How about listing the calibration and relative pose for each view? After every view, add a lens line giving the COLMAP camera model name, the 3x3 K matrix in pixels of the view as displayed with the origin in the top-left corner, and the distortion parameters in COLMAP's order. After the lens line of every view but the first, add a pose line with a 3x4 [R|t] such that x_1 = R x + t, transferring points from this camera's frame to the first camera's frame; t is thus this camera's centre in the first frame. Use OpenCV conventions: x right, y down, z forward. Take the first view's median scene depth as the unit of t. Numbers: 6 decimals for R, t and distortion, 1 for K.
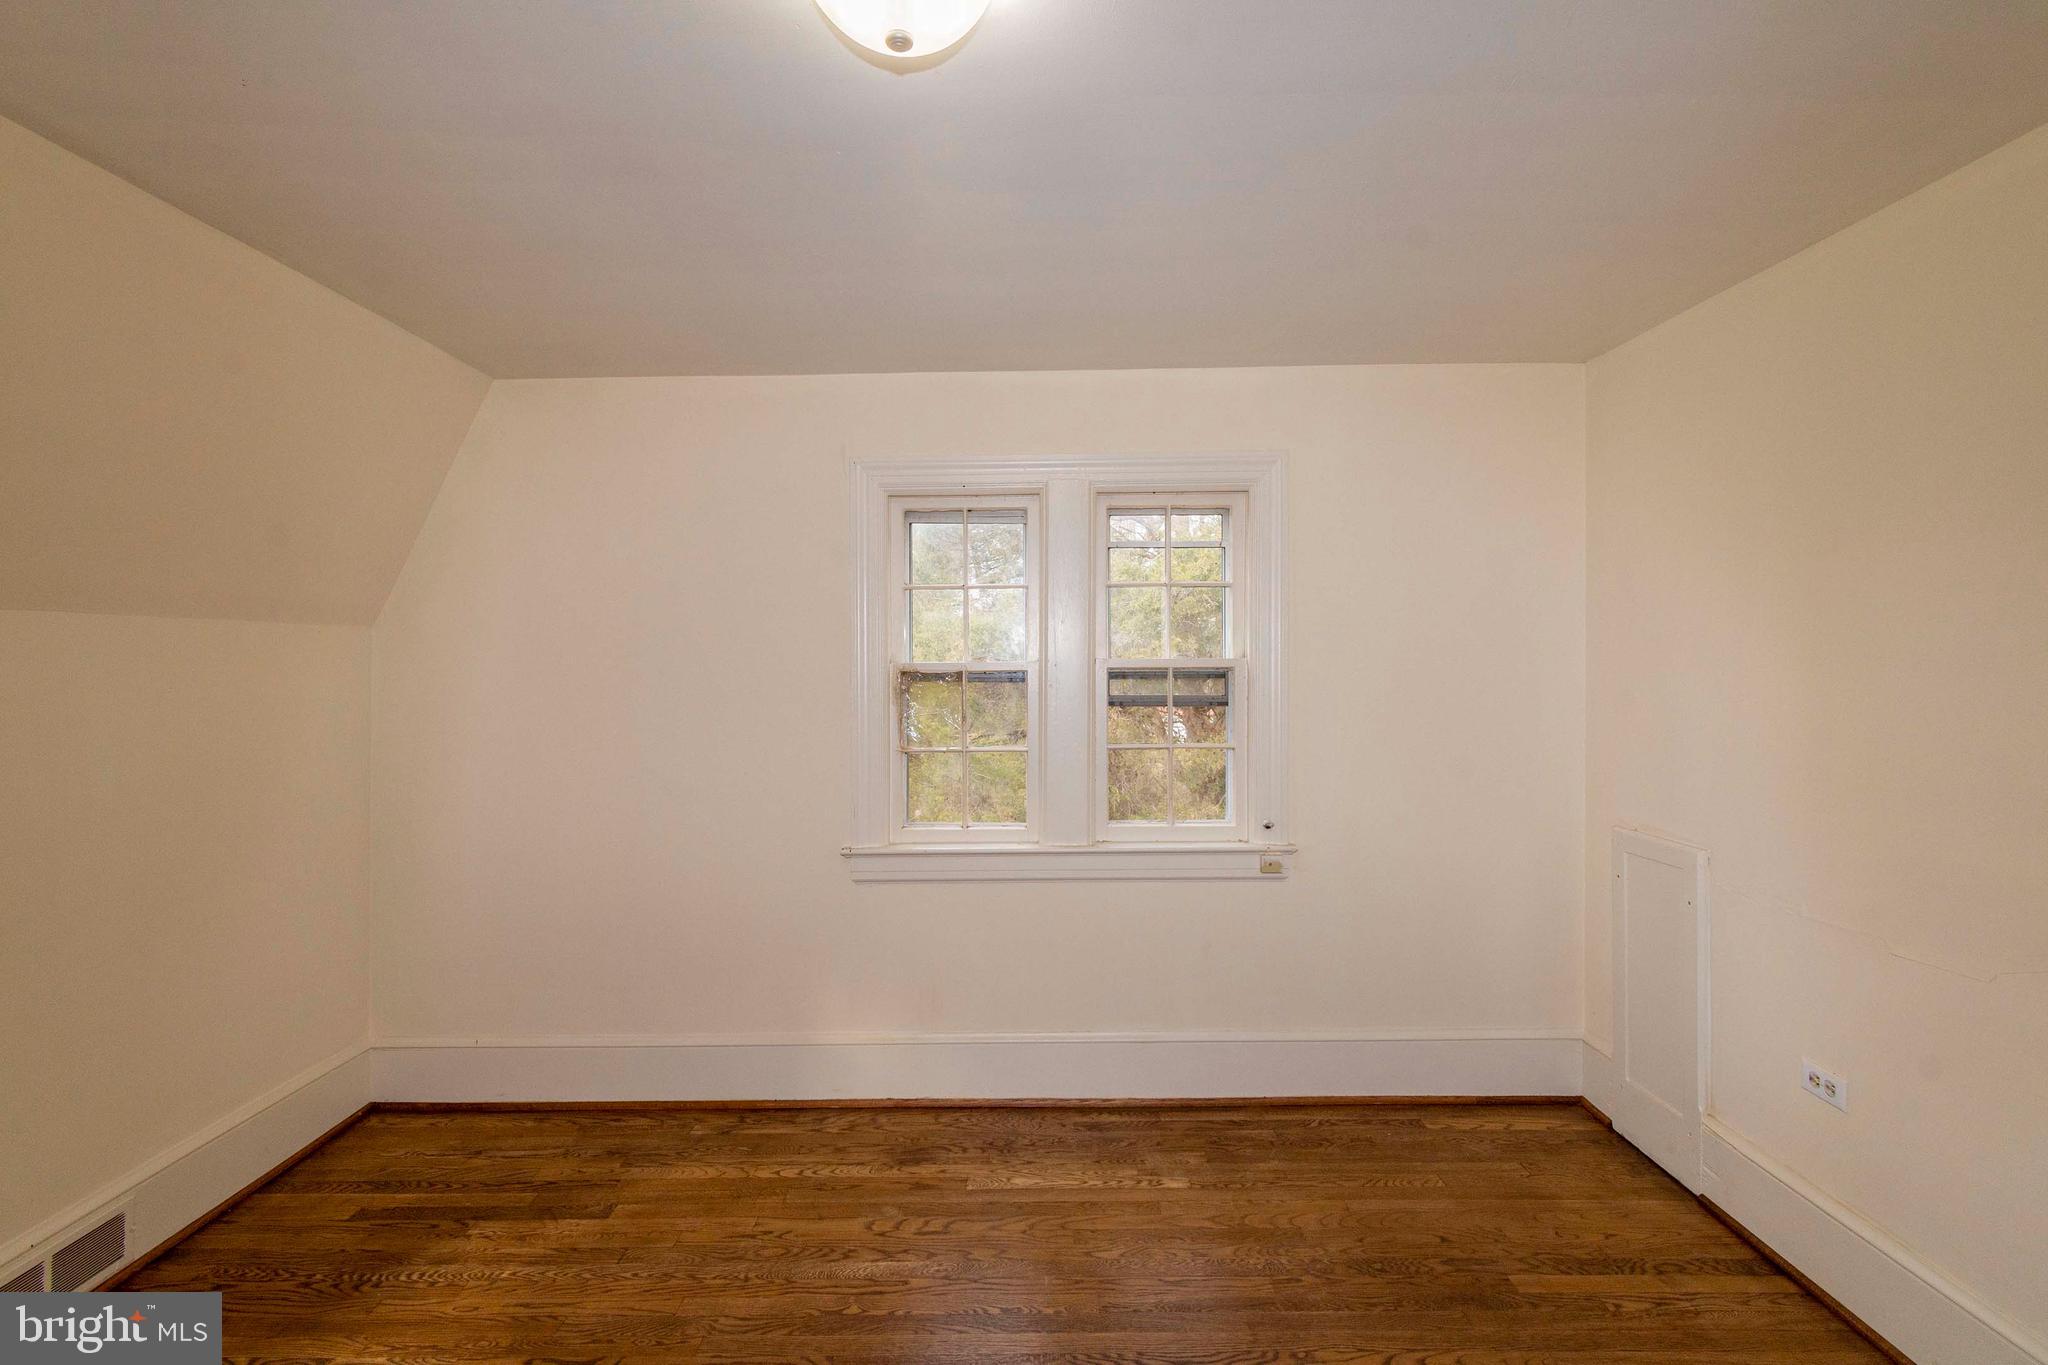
lens RADIAL K [[873.2, 0, 1024.0], [0, 873.2, 682.5], [0, 0, 1]] dist [-0.000686, 0.000105]
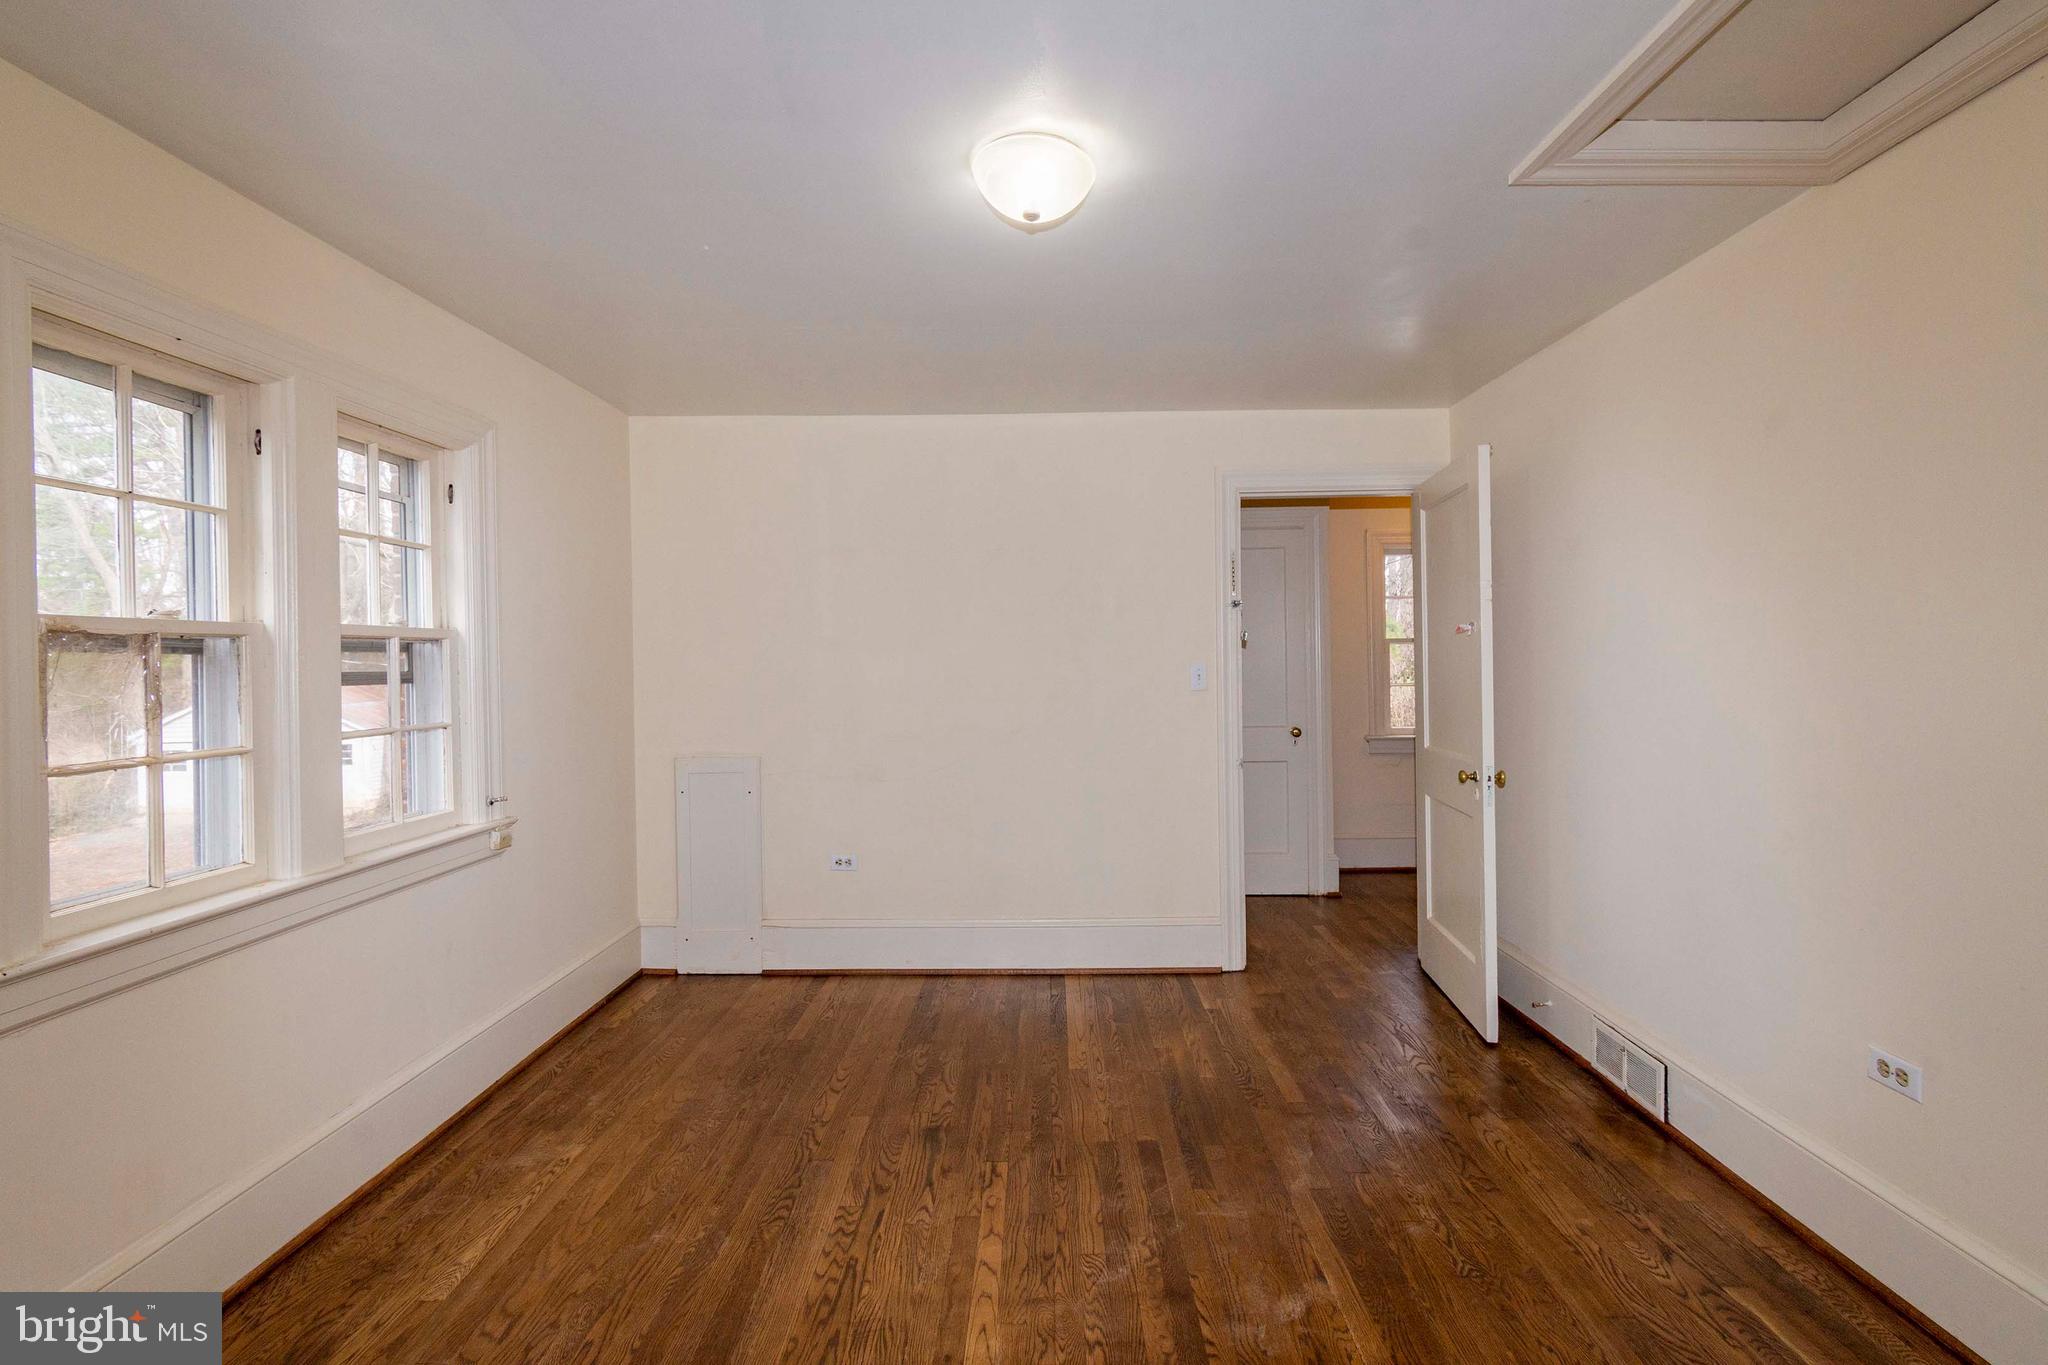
lens RADIAL K [[903.8, 0, 1028.2], [0, 903.8, 670.5], [0, 0, 1]] dist [0.003061, -0.002339]
pose [[0.007112, -0.007285, 0.999948, -0.786206], [0.017662, 0.999818, 0.007159, 0.023629], [-0.999819, 0.017610, 0.007240, 0.427252]]
